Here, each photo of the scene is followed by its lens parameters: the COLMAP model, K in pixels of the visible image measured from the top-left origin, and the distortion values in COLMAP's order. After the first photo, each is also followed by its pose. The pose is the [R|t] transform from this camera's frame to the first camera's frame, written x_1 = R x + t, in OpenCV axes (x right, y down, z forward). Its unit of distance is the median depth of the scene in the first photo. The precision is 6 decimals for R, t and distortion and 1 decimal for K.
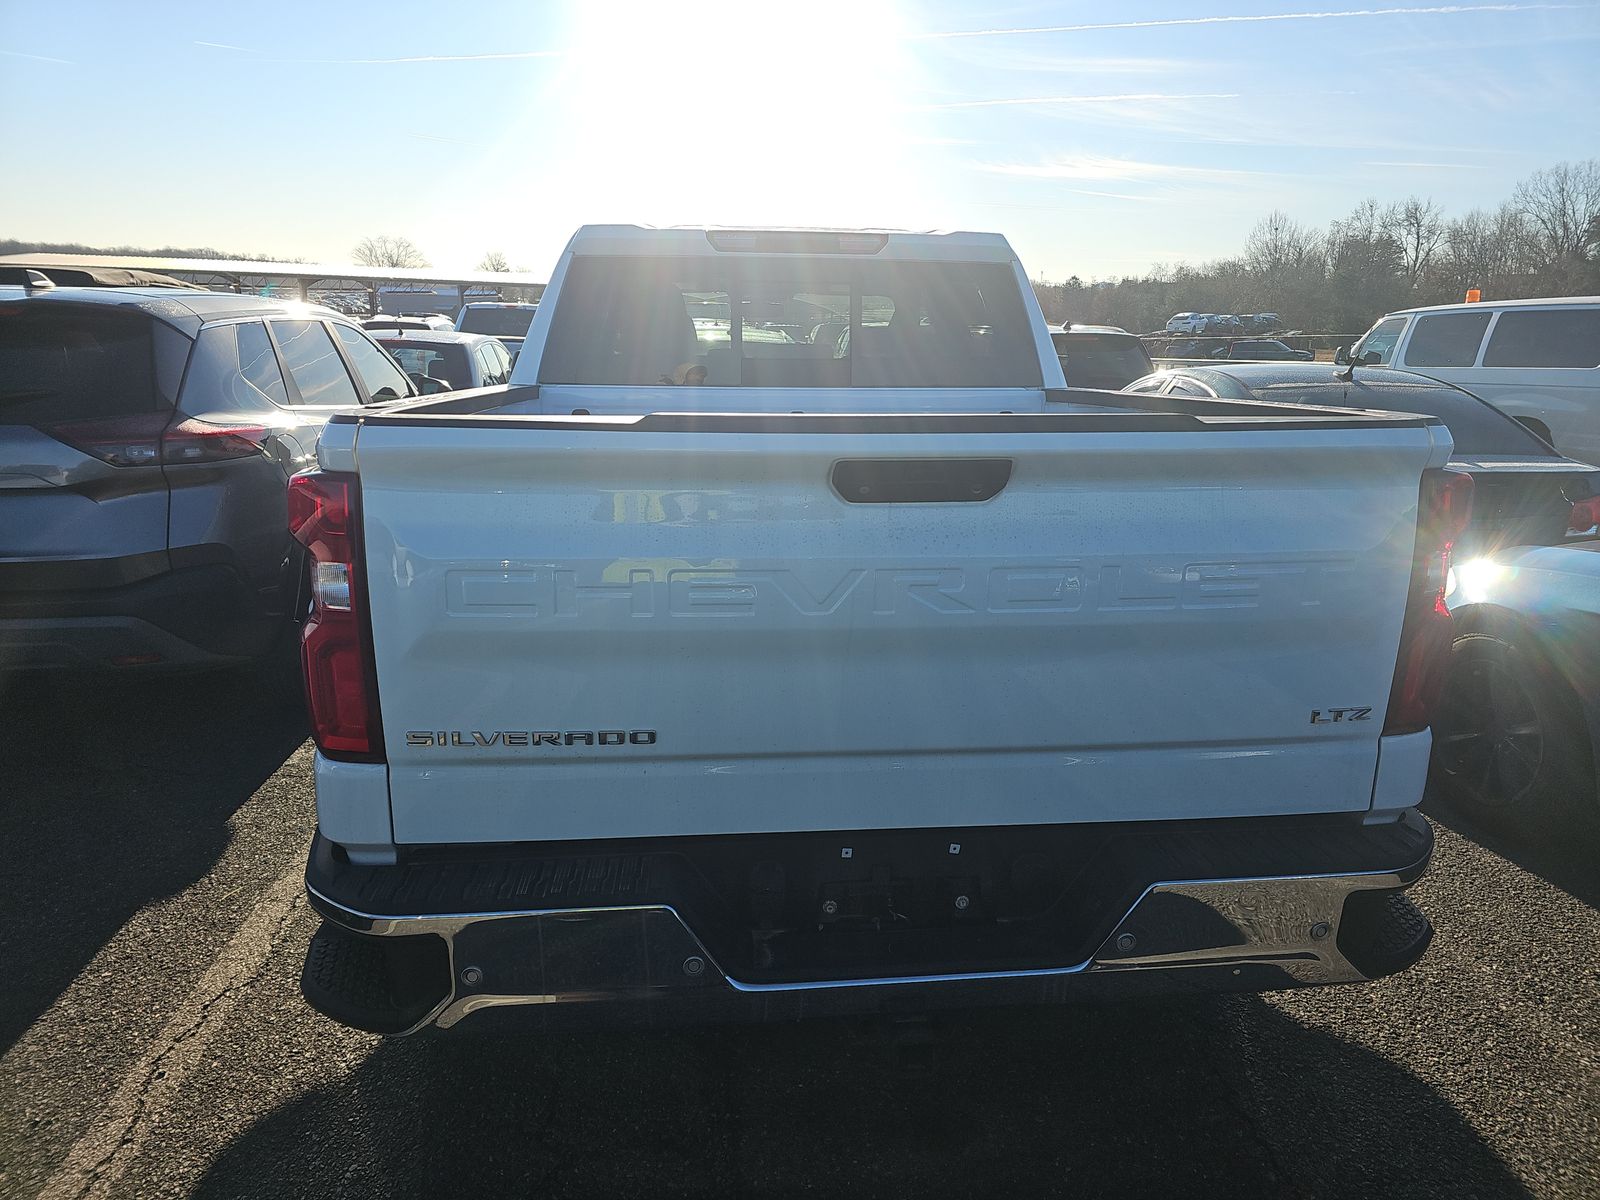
lens RADIAL K [[1066.8, 0, 803.8], [0, 1066.8, 586.7], [0, 0, 1]] dist [0.032015, -0.009905]
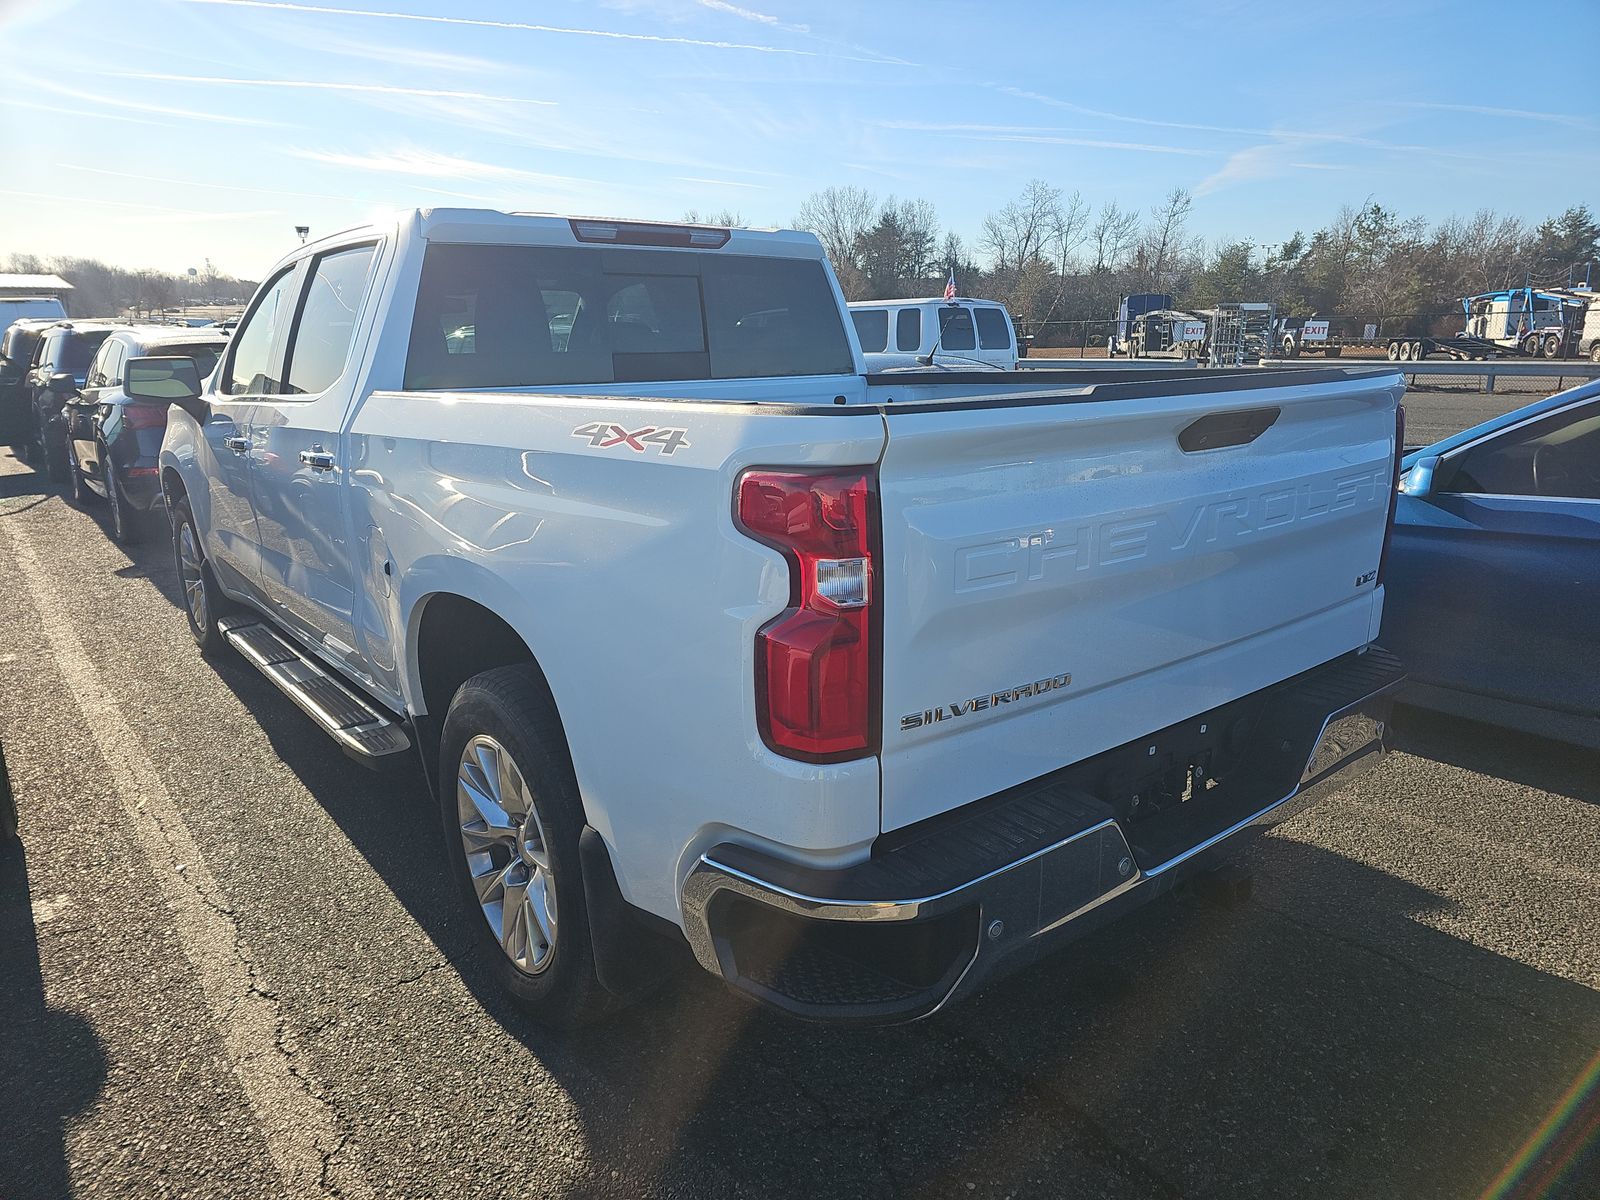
lens RADIAL K [[1066.8, 0, 808.2], [0, 1066.8, 612.0], [0, 0, 1]] dist [0.032015, -0.009905]
pose [[0.843639, -0.156232, 0.513678, -0.931533], [0.145706, 0.987444, 0.061024, -0.036150], [-0.516762, 0.023364, 0.855810, 0.181981]]
